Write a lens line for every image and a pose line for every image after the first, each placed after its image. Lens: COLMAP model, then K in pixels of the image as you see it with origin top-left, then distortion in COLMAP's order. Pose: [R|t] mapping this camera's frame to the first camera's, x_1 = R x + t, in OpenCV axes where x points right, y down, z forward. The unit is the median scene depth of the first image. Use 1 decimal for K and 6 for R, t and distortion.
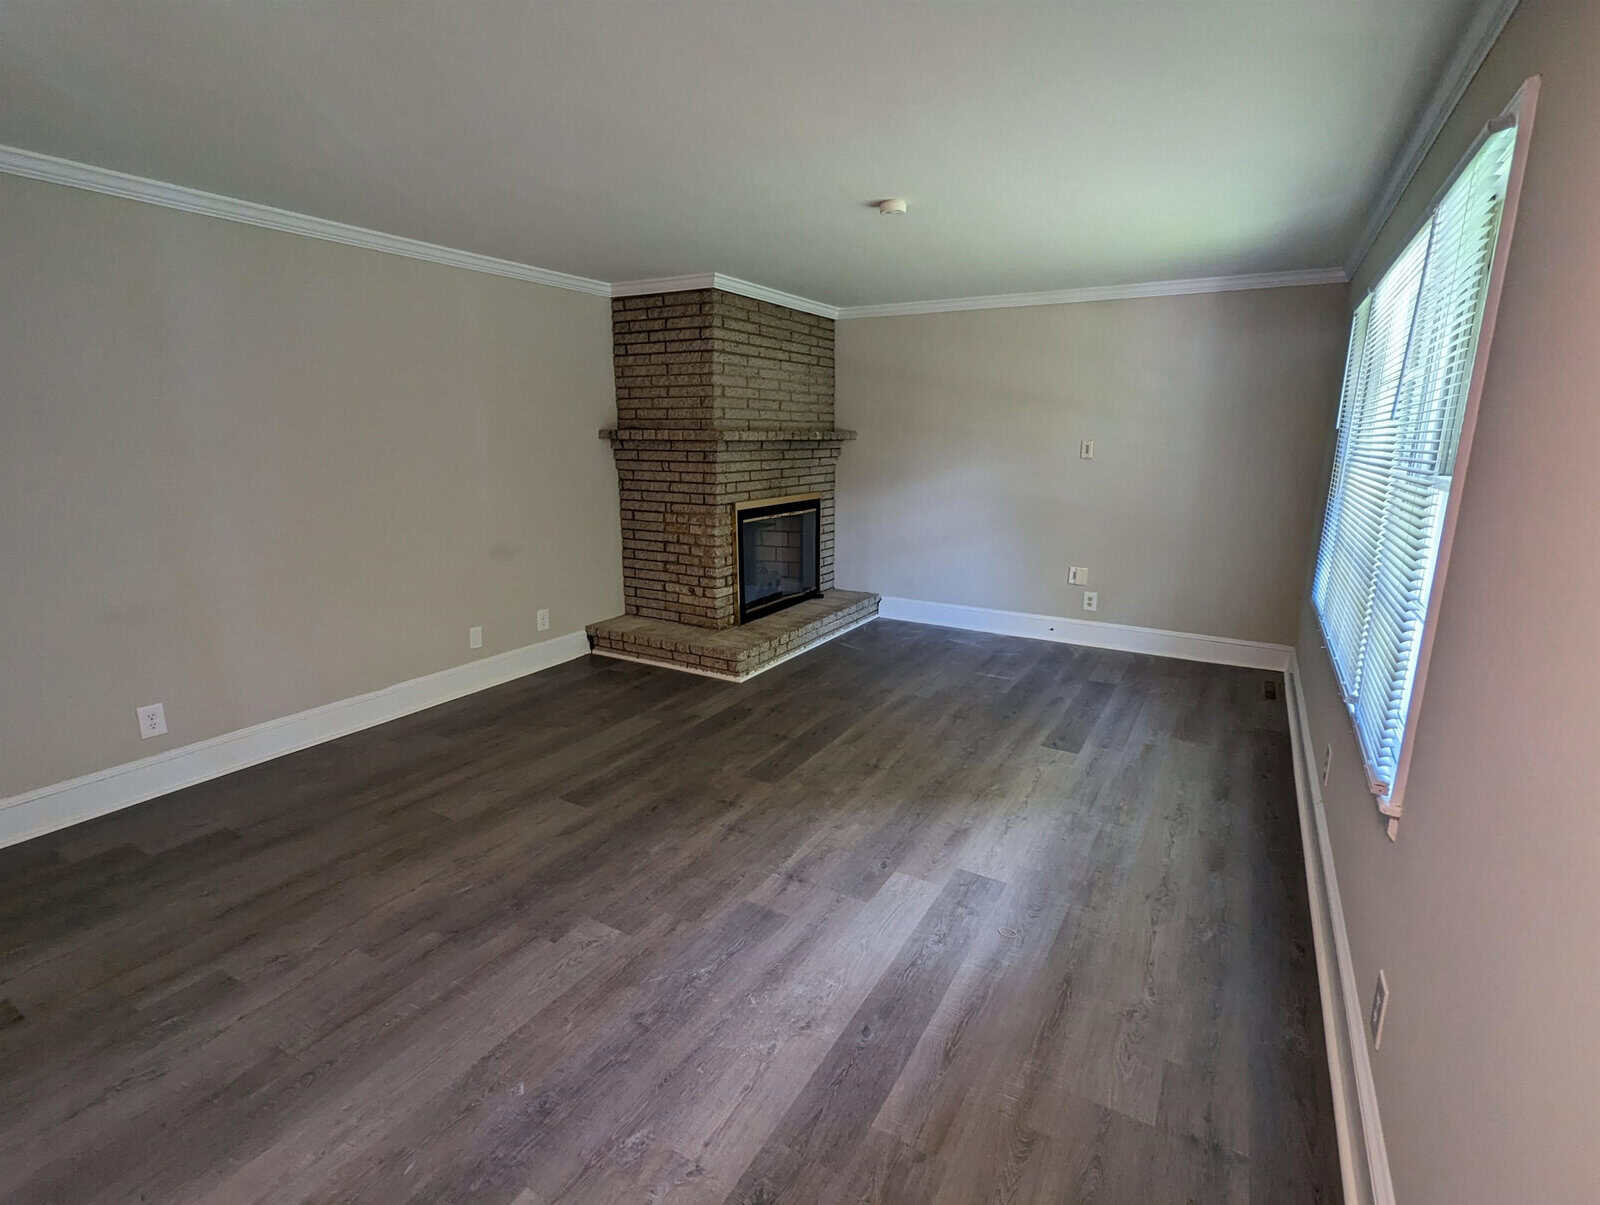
lens RADIAL K [[757.5, 0, 800.0], [0, 757.5, 602.5], [0, 0, 1]] dist [0.002039, -0.000775]
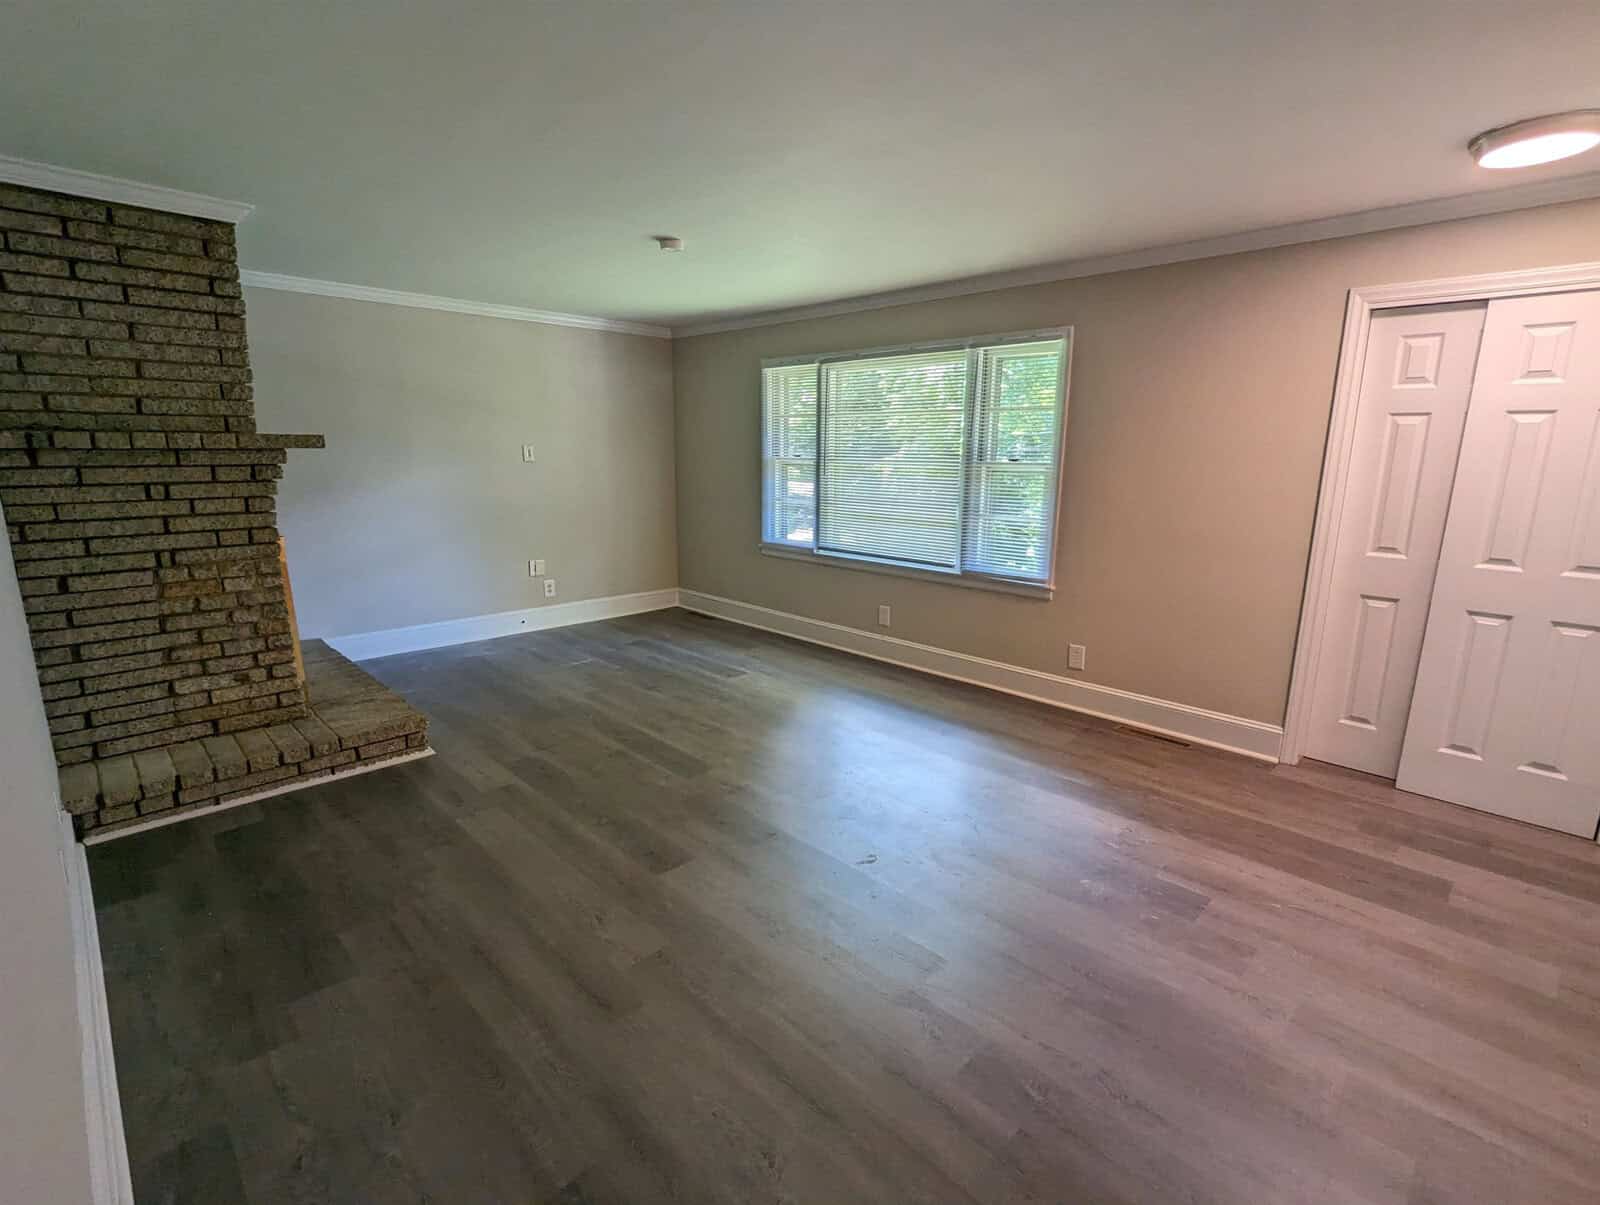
lens RADIAL K [[757.5, 0, 800.0], [0, 757.5, 602.5], [0, 0, 1]] dist [0.002039, -0.000775]
pose [[0.266010, -0.201947, 0.942580, -0.638790], [0.202293, 0.967731, 0.150246, -0.082088], [-0.942505, 0.150711, 0.298278, 0.349397]]
